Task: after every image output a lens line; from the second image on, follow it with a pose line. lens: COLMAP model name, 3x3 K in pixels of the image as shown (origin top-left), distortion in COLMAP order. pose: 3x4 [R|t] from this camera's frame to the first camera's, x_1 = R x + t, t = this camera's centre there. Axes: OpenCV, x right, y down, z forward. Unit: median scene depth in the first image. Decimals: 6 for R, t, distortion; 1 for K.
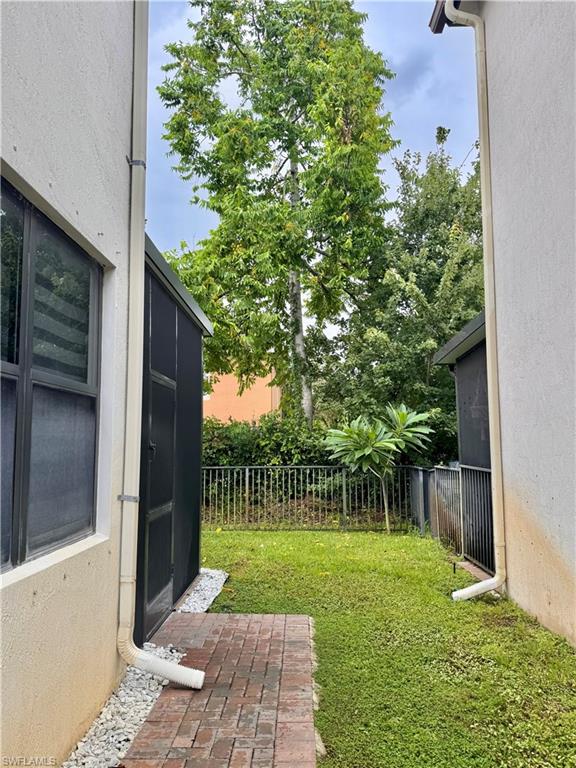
lens RADIAL K [[581.9, 0, 287.9], [0, 581.9, 384.2], [0, 0, 1]] dist [0.000316, 0.000188]
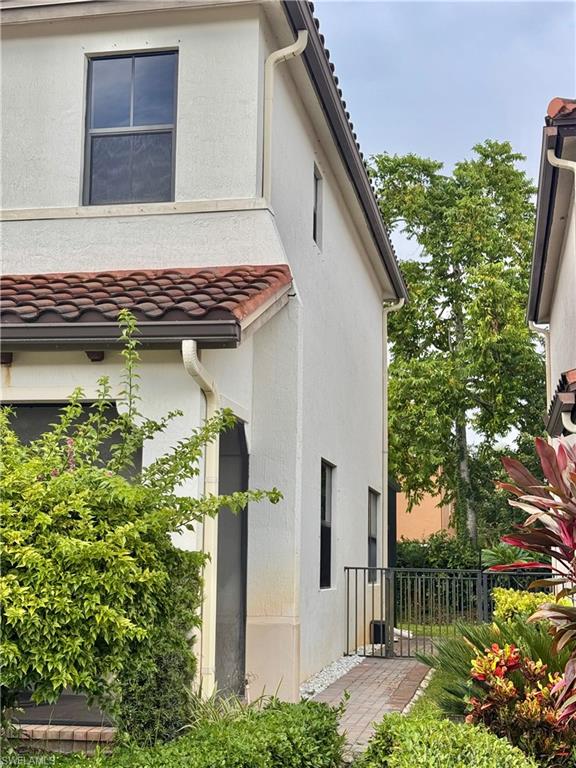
lens RADIAL K [[1099.6, 0, 288.2], [0, 1099.6, 384.1], [0, 0, 1]] dist [0.046635, 0.000000]
pose [[0.985393, -0.007056, -0.170152, 0.047522], [-0.002778, 0.998342, -0.057487, -0.111475], [0.170276, 0.057120, 0.983740, -1.132588]]
